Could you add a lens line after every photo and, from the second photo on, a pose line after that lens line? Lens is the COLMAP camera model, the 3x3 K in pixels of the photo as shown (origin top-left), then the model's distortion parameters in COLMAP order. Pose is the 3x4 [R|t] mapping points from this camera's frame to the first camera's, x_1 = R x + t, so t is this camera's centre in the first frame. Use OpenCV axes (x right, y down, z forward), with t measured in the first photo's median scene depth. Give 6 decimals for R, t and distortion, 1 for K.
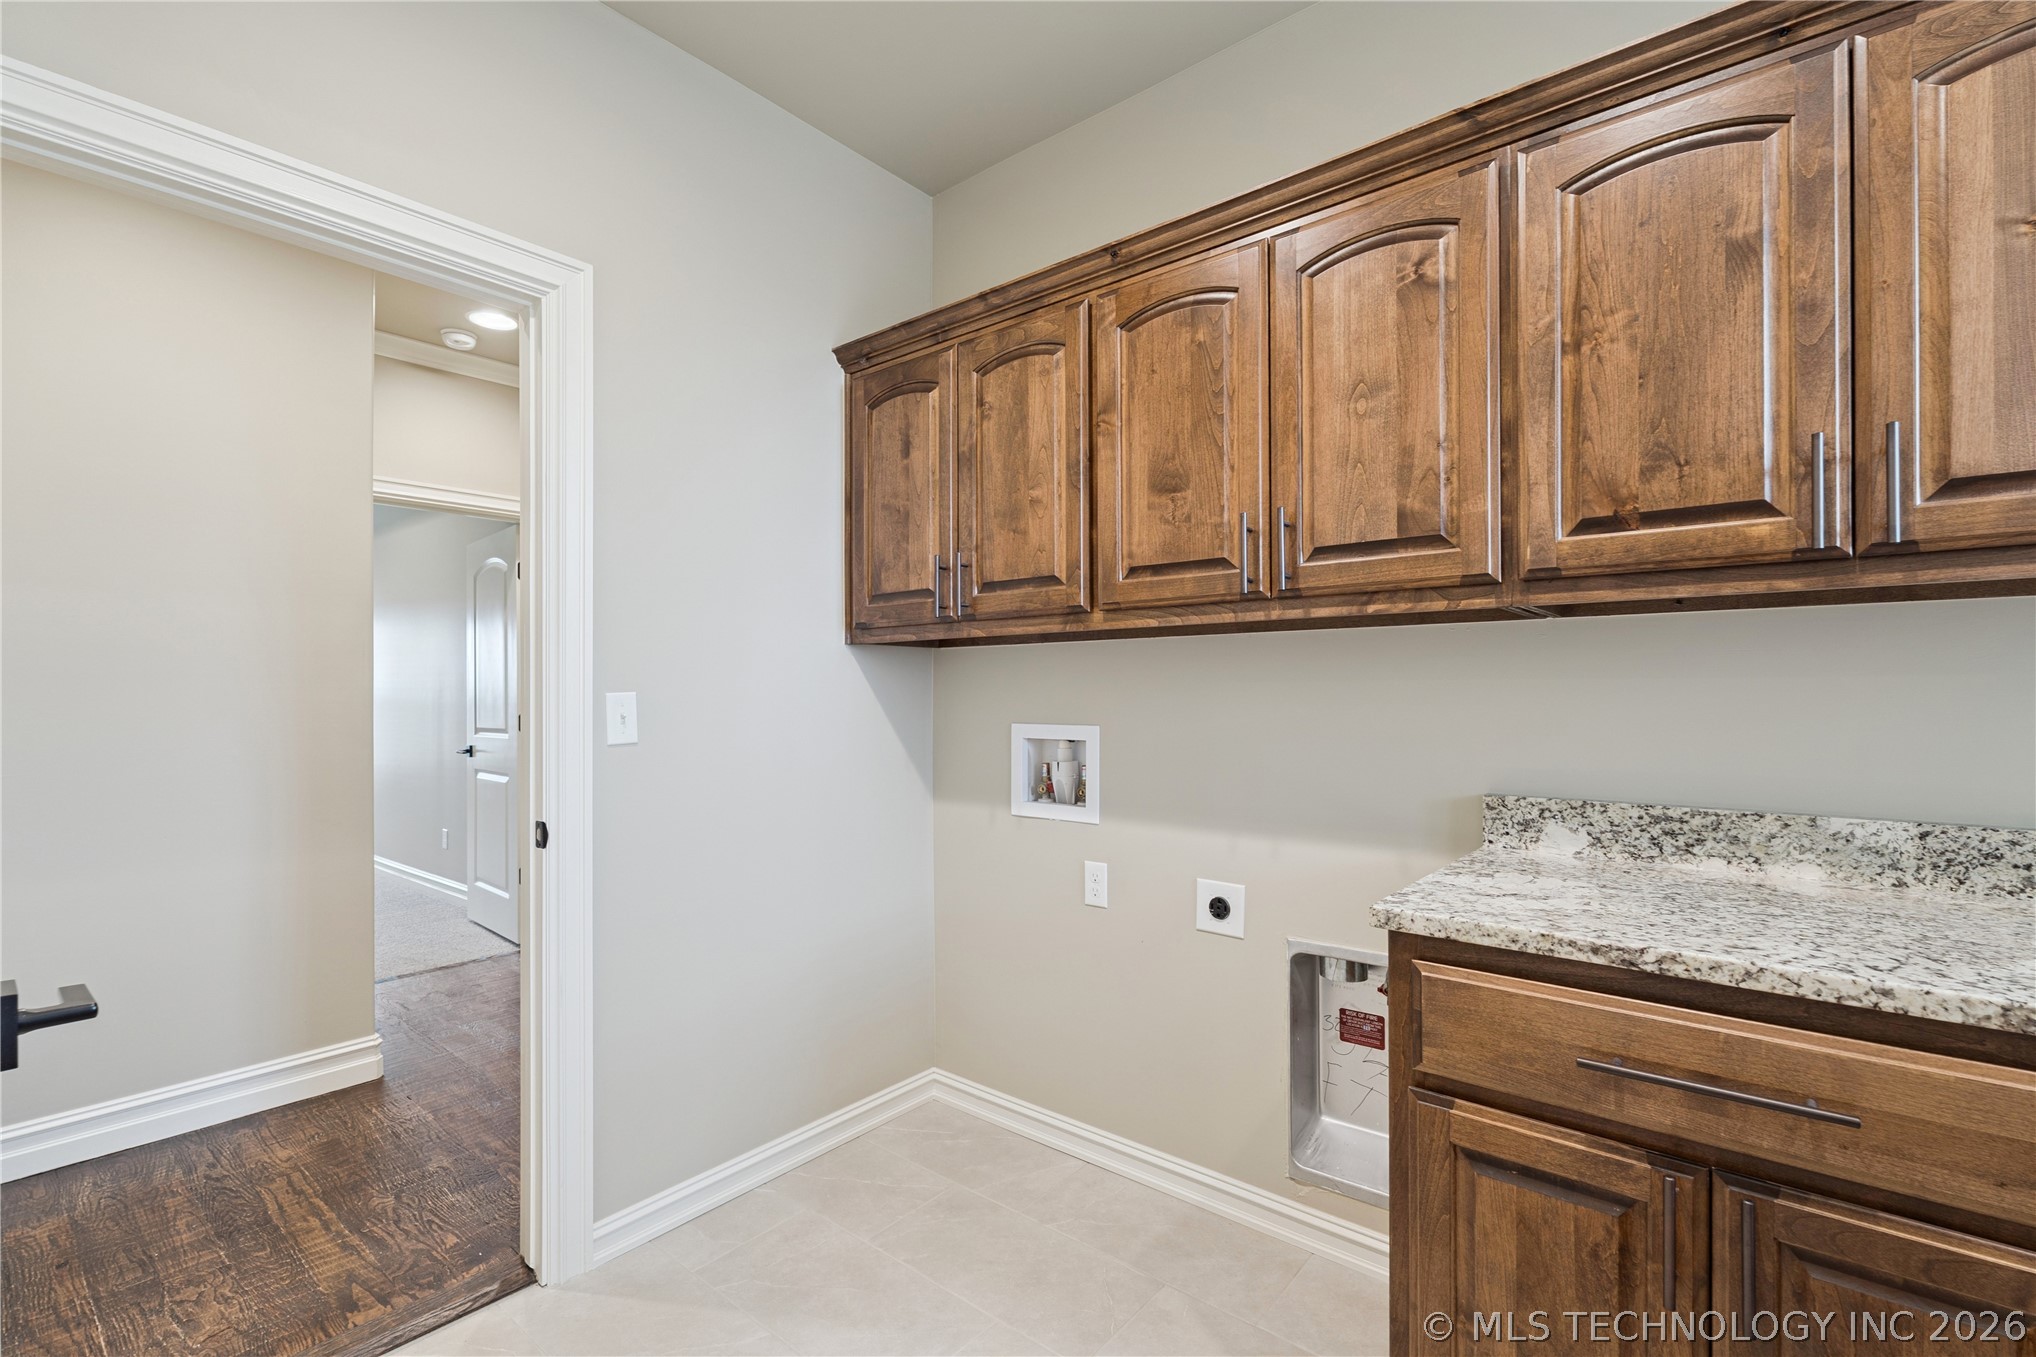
lens RADIAL K [[912.9, 0, 1034.1], [0, 912.9, 684.7], [0, 0, 1]] dist [0.018532, 0.000399]
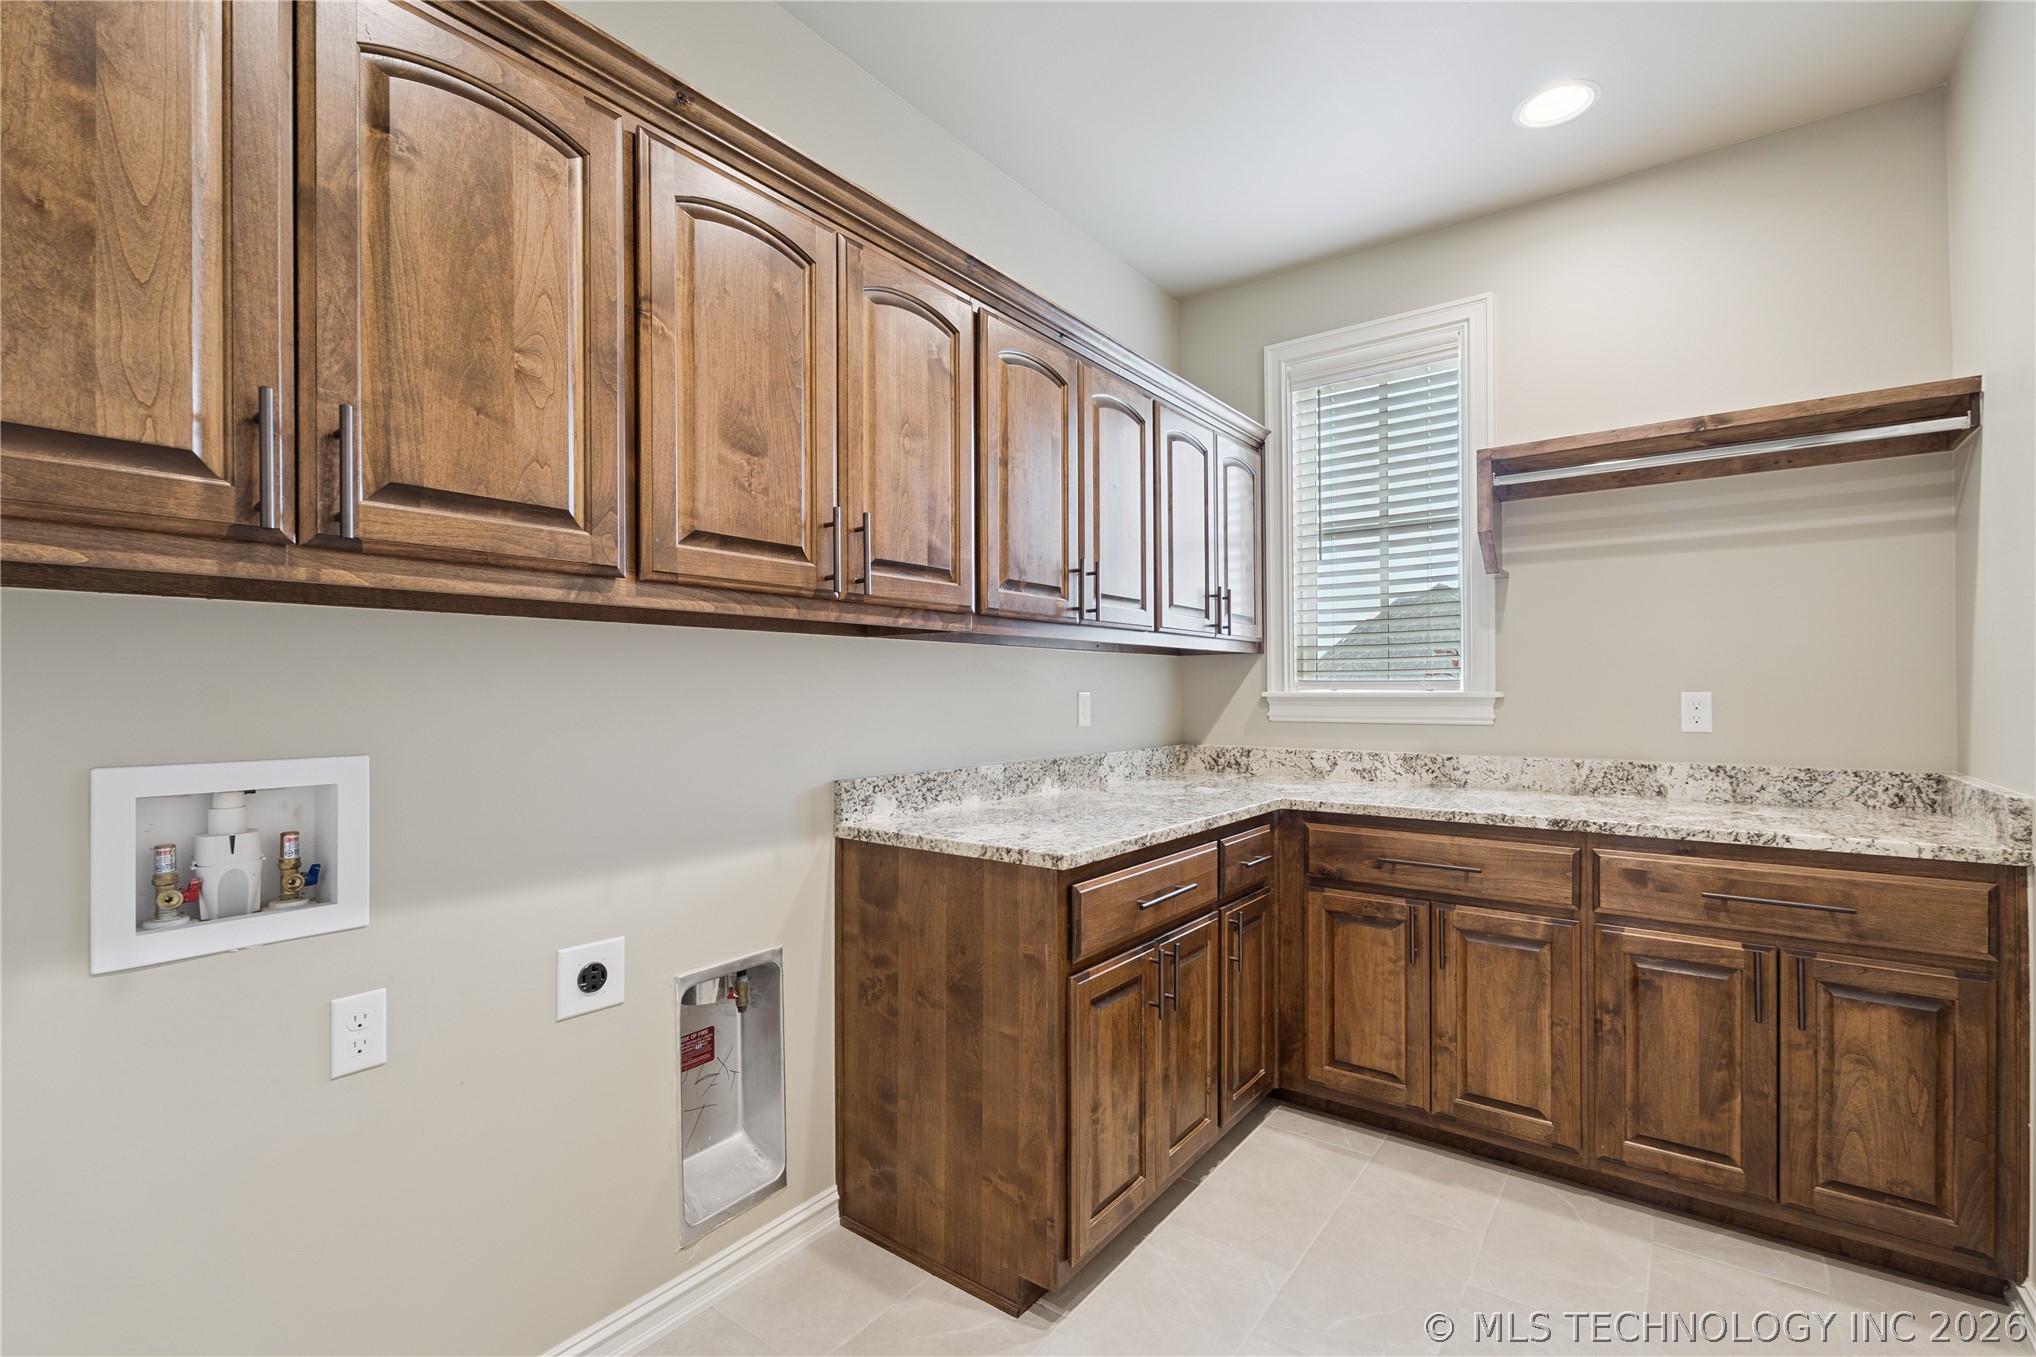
lens RADIAL K [[923.2, 0, 1008.0], [0, 923.2, 686.0], [0, 0, 1]] dist [0.009974, 0.000293]
pose [[-0.039227, 0.007773, 0.999200, -0.661504], [-0.006104, 0.999949, -0.008018, 0.004305], [-0.999212, -0.006413, -0.039178, 0.767179]]
